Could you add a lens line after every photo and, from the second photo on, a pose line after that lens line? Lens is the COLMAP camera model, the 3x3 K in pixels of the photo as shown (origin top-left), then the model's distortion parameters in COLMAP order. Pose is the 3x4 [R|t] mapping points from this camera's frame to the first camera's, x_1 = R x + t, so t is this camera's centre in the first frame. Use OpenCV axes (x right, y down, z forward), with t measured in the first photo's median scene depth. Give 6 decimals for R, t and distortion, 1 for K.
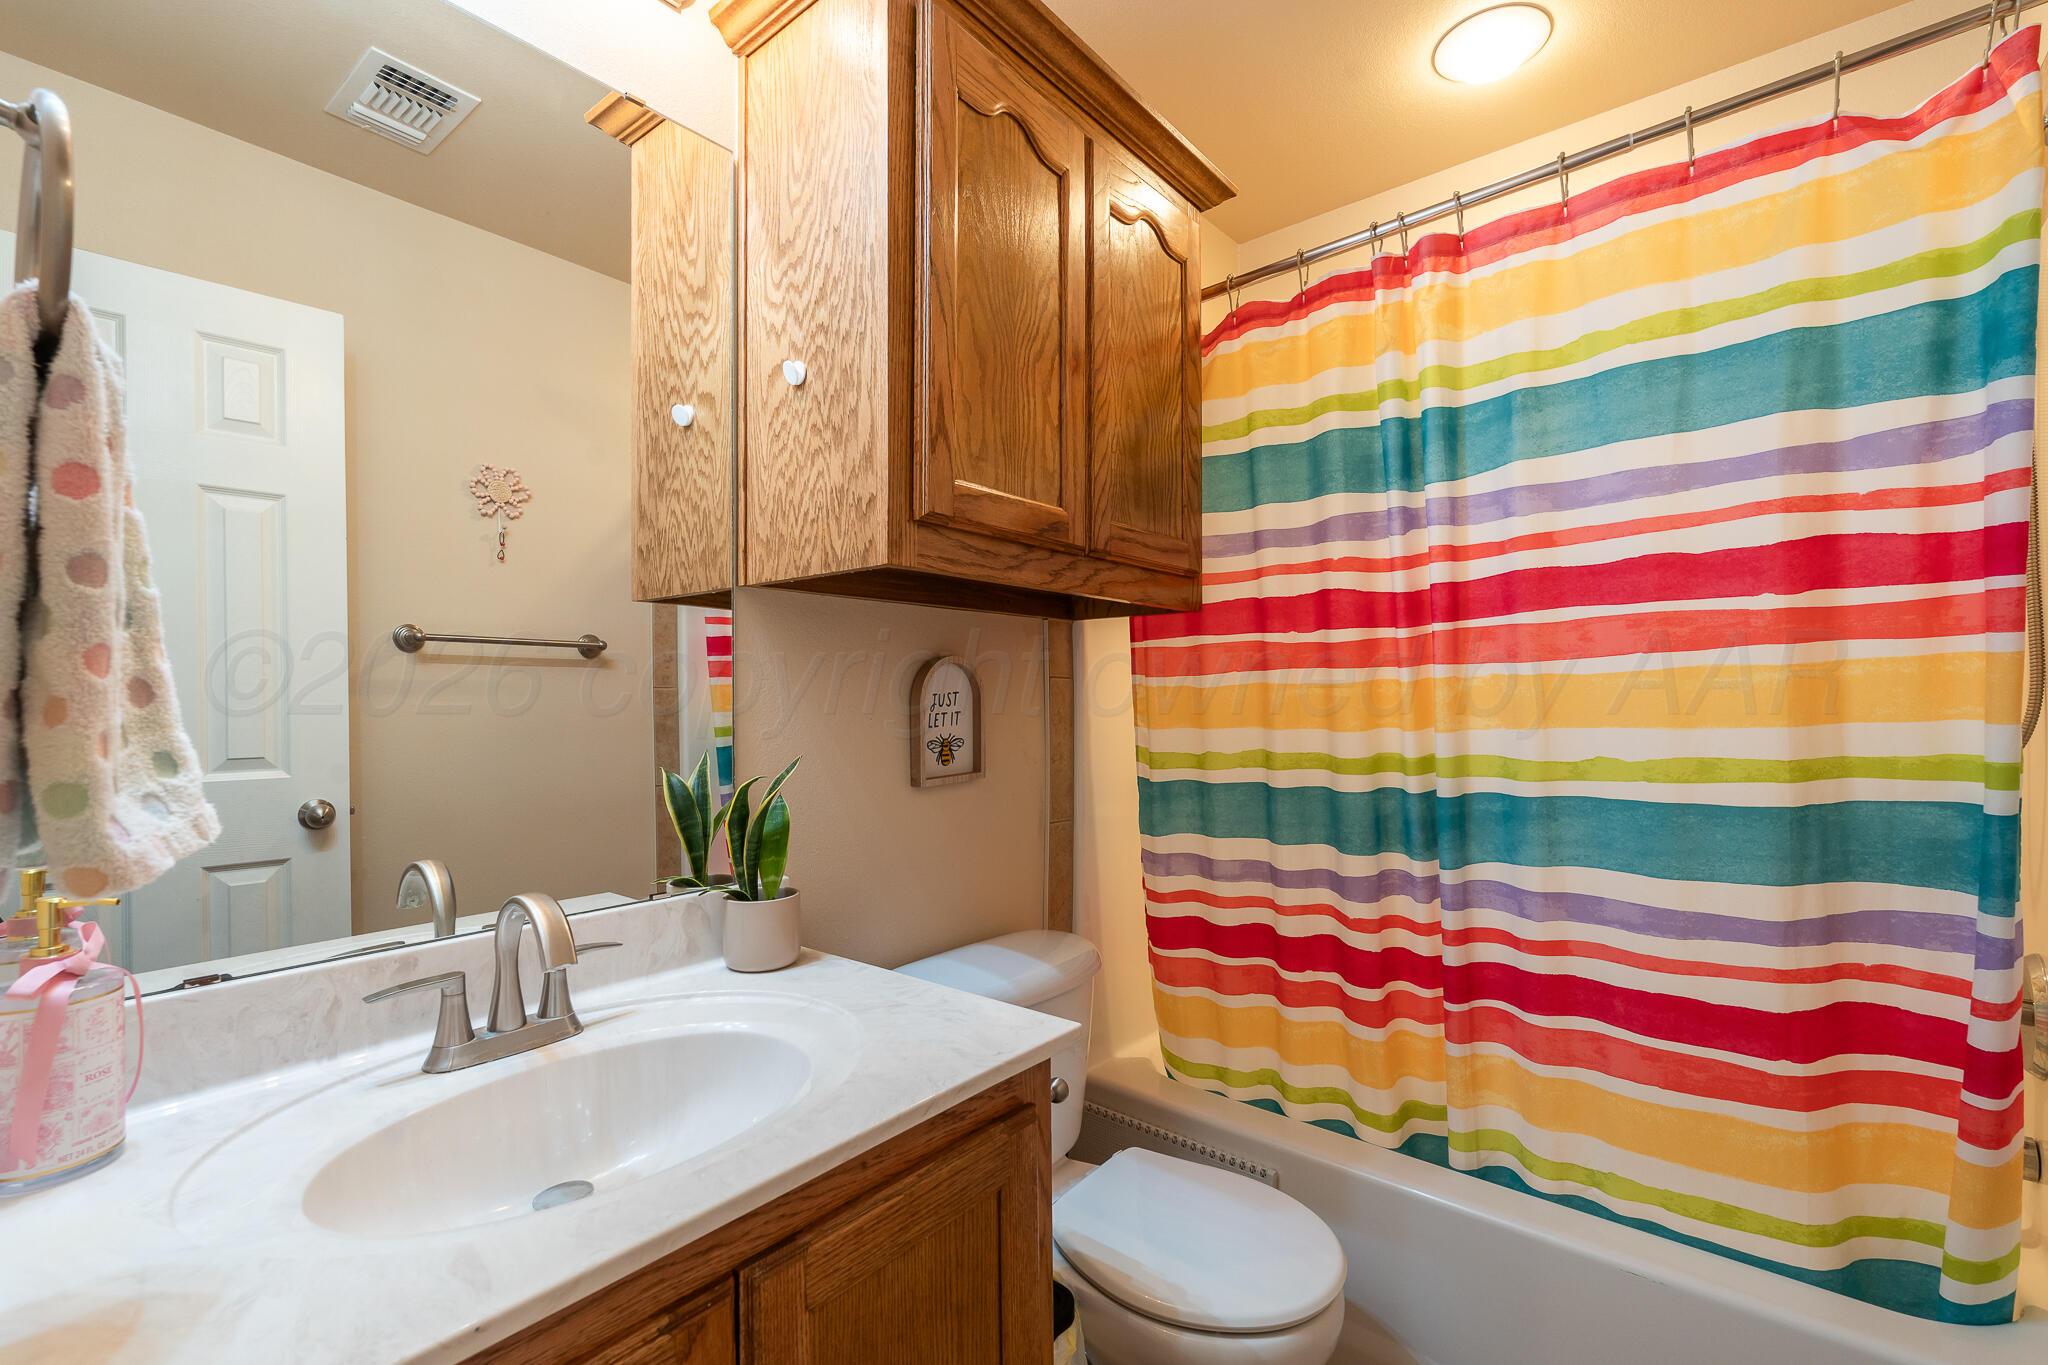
lens RADIAL K [[893.1, 0, 1021.4], [0, 893.1, 692.6], [0, 0, 1]] dist [-0.005852, 0.000746]
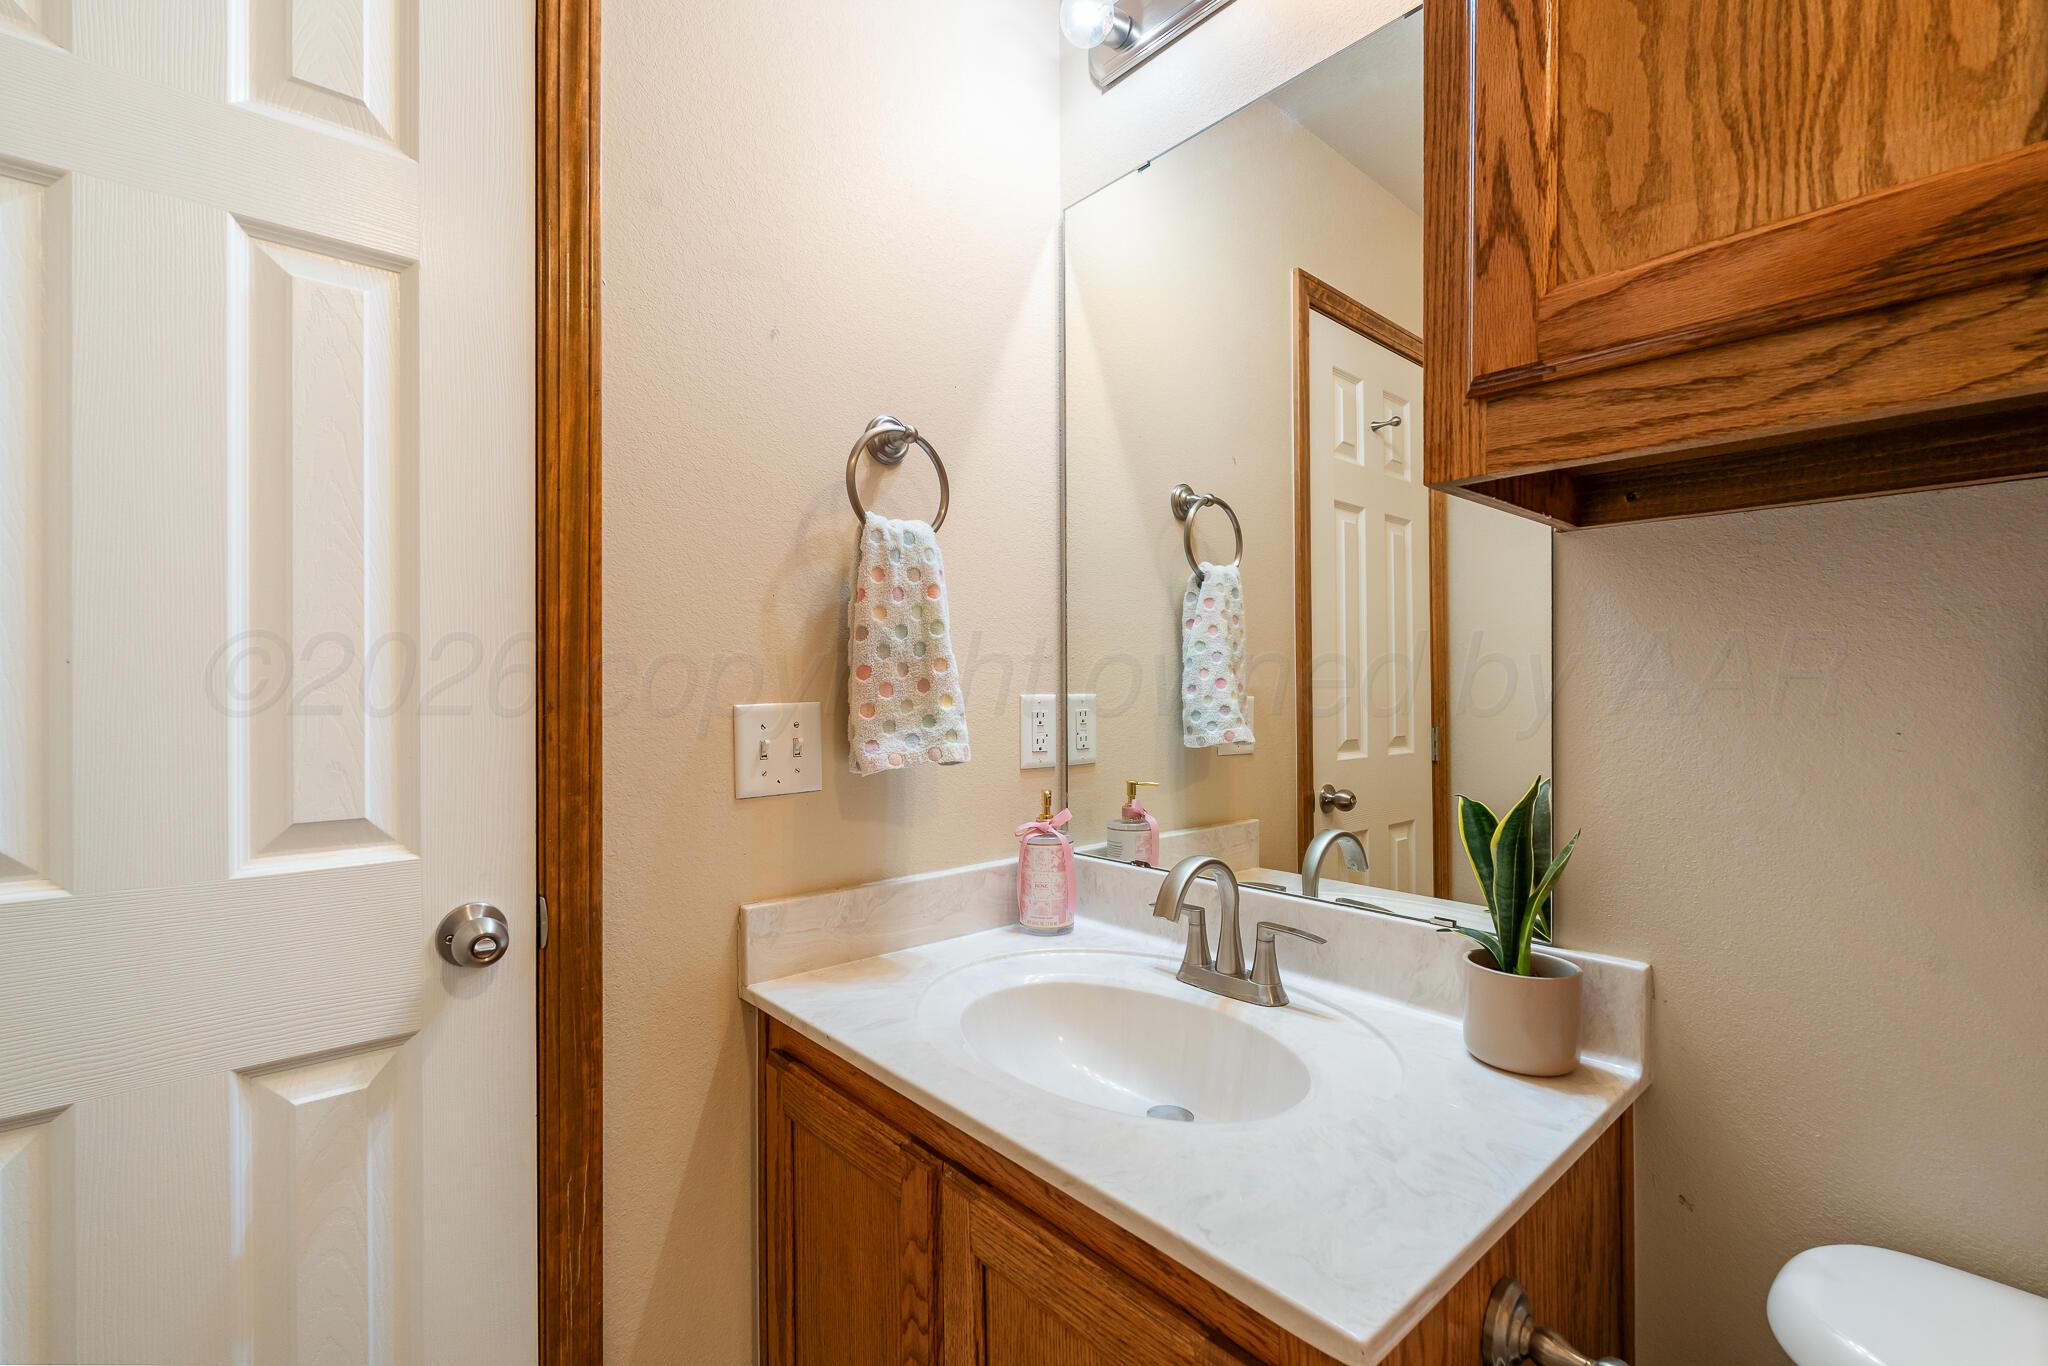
lens RADIAL K [[893.1, 0, 1020.9], [0, 893.1, 687.0], [0, 0, 1]] dist [-0.005852, 0.000746]
pose [[-0.161789, 0.009501, -0.986780, 0.637706], [0.009665, 0.999921, 0.008043, -0.007181], [0.986778, -0.008236, -0.161868, 0.961197]]
